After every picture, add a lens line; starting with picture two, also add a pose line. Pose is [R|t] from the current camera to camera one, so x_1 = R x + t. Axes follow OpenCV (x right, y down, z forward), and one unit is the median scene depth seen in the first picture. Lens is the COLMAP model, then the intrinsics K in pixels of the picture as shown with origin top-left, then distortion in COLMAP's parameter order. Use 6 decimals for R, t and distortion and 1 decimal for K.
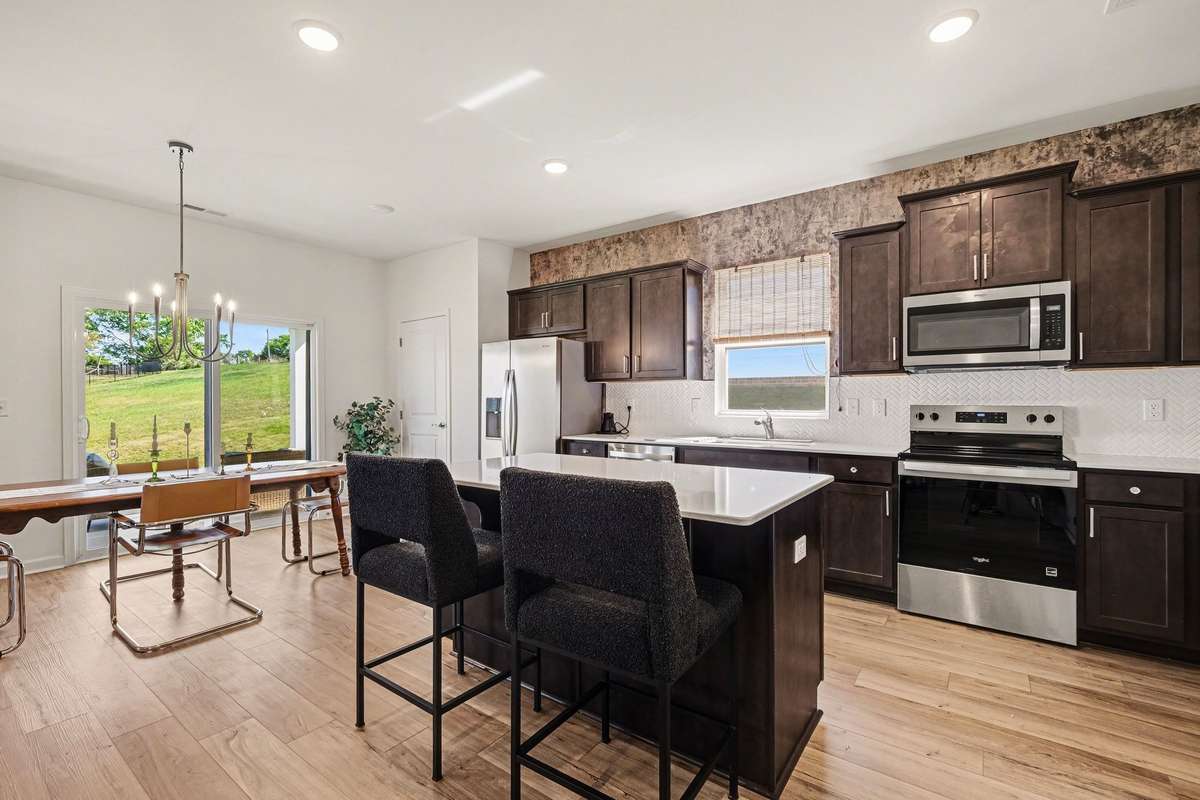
lens RADIAL K [[523.7, 0, 578.0], [0, 523.7, 398.4], [0, 0, 1]] dist [0.001679, -0.000258]
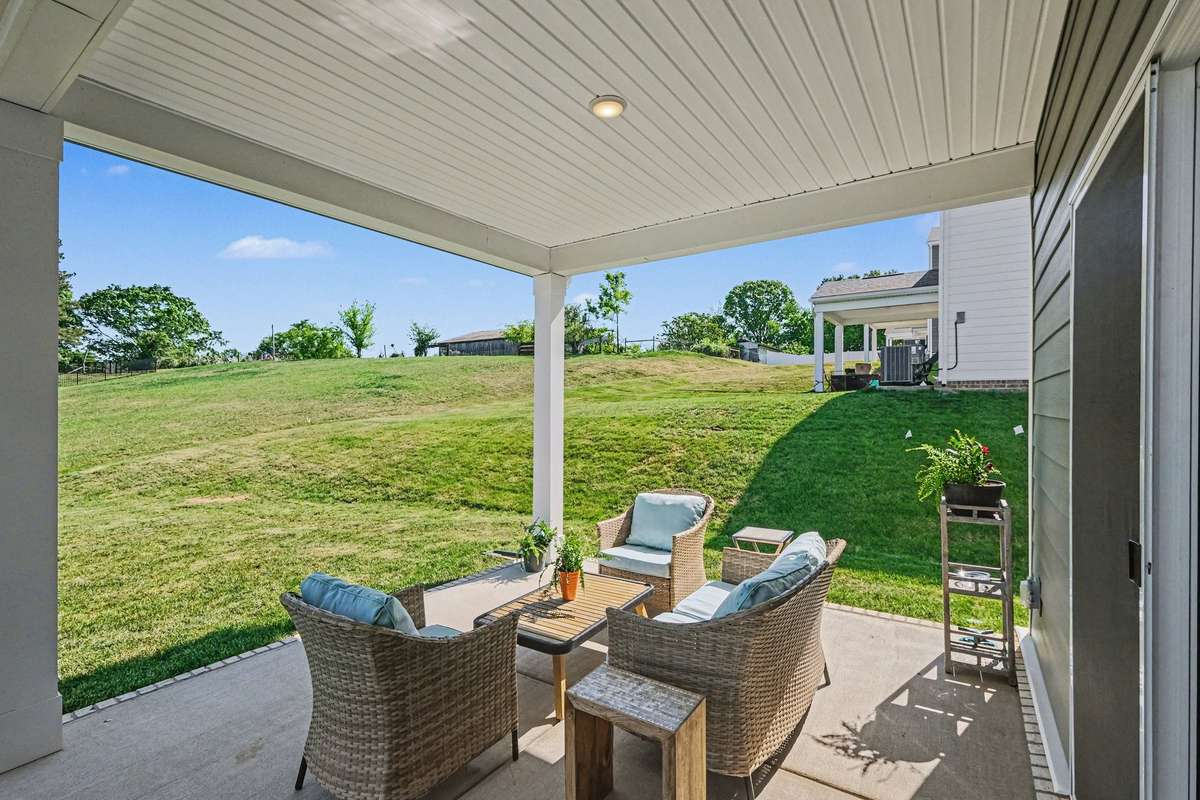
lens RADIAL K [[523.0, 0, 600.0], [0, 523.0, 400.0], [0, 0, 1]] dist [-0.001024, -0.000303]
pose [[0.999001, 0.001944, 0.044641, -1.053962], [-0.002022, 0.999996, 0.001713, -0.029152], [-0.044637, -0.001802, 0.999002, 0.892626]]
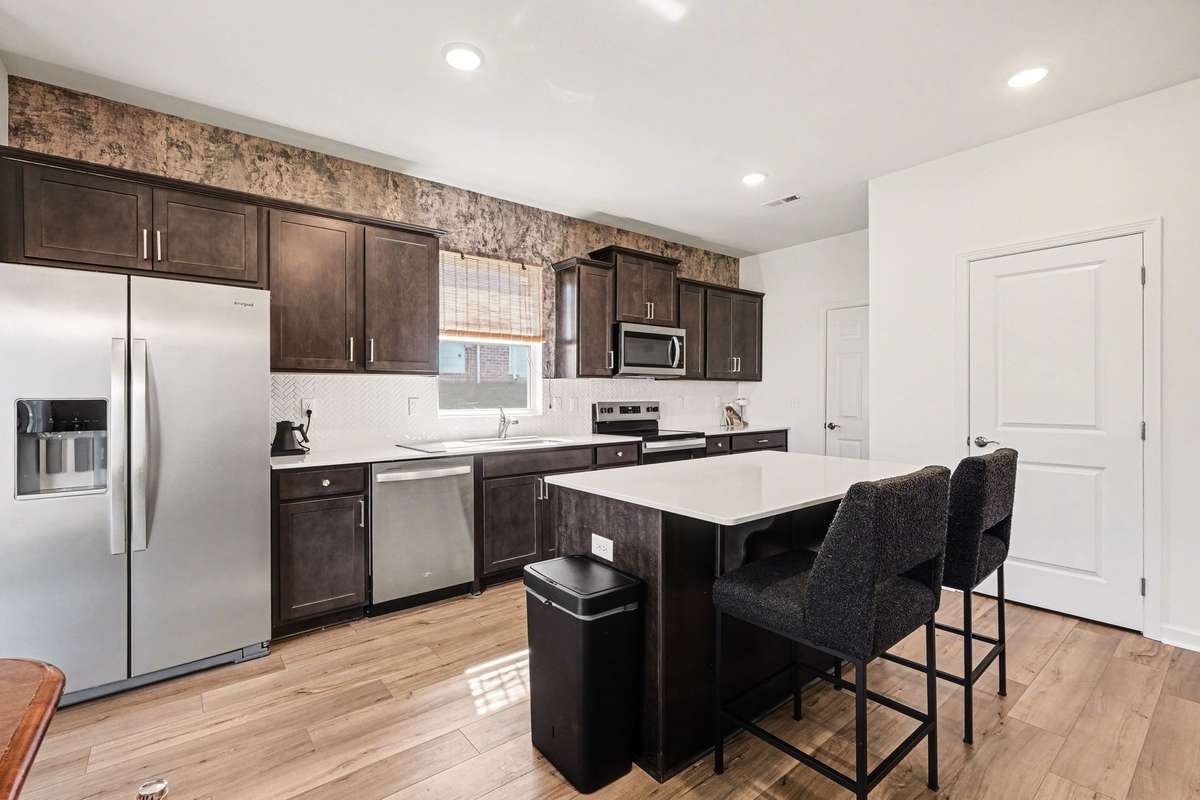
lens RADIAL K [[536.6, 0, 600.7], [0, 536.6, 395.1], [0, 0, 1]] dist [-0.001365, -0.001157]
pose [[0.243720, -0.002979, 0.969841, -0.518432], [-0.002019, 0.999992, 0.003578, -0.007564], [-0.969844, -0.002830, 0.243711, 0.507850]]
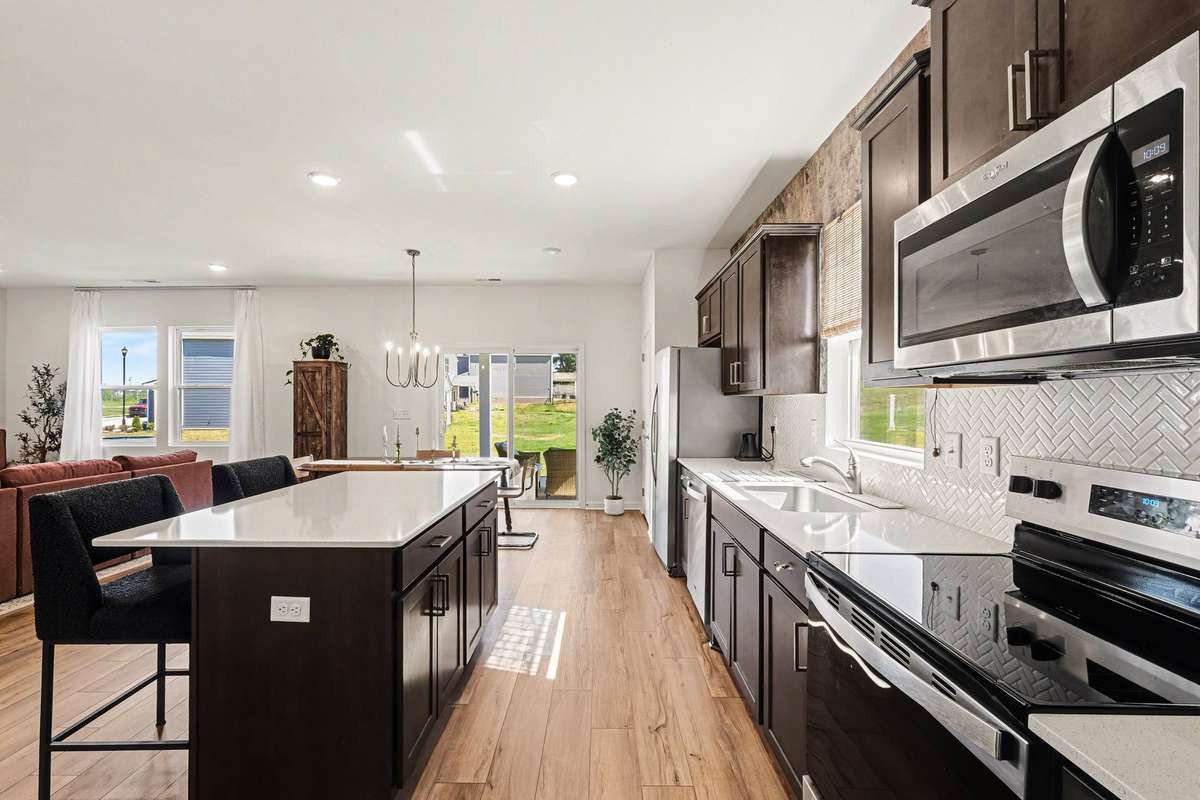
lens RADIAL K [[512.3, 0, 600.0], [0, 512.3, 400.0], [0, 0, 1]] dist [0.000252, -0.000172]
pose [[0.609769, -0.002286, -0.792576, 0.585380], [0.000520, 0.999997, -0.002485, -0.024513], [0.792579, 0.001103, 0.609769, 0.367334]]
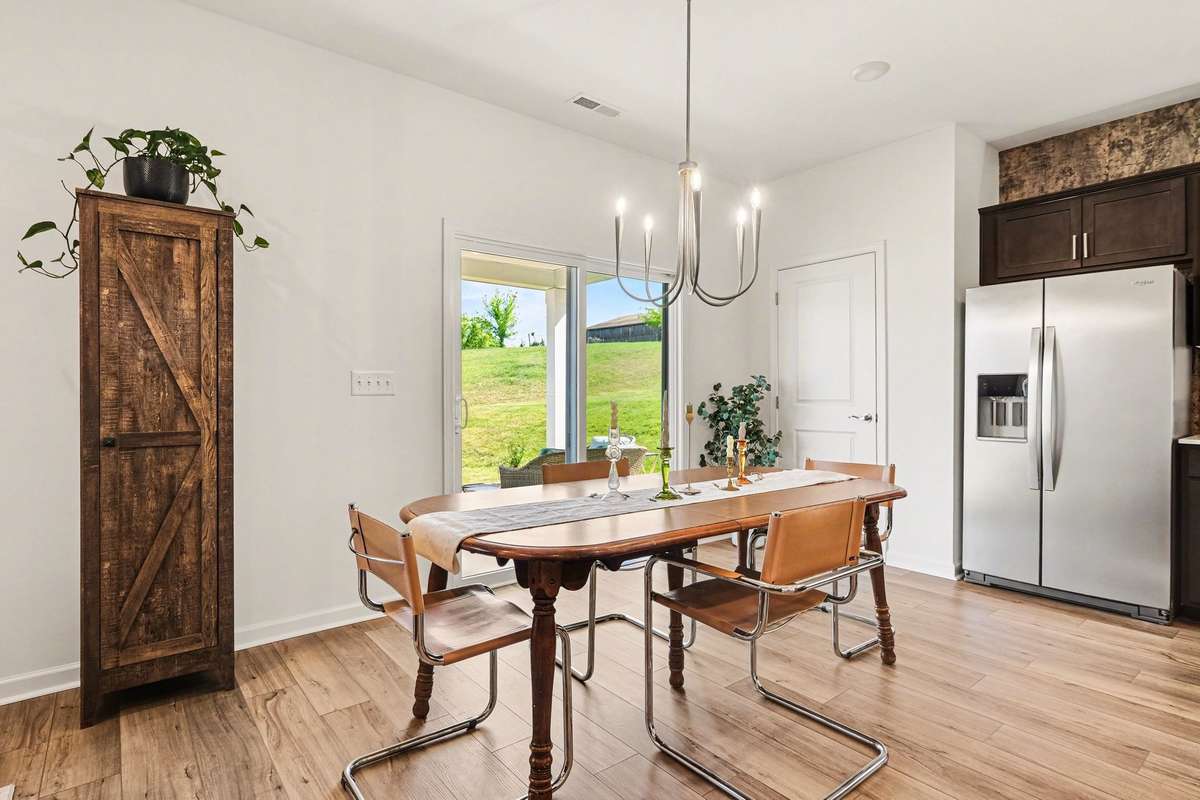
lens RADIAL K [[605.2, 0, 600.0], [0, 605.2, 400.0], [0, 0, 1]] dist [0.000458, -0.000414]
pose [[0.969974, 0.003756, -0.243181, -0.486276], [0.000014, 0.999880, 0.015499, 0.020462], [0.243210, -0.015037, 0.969857, 0.201928]]
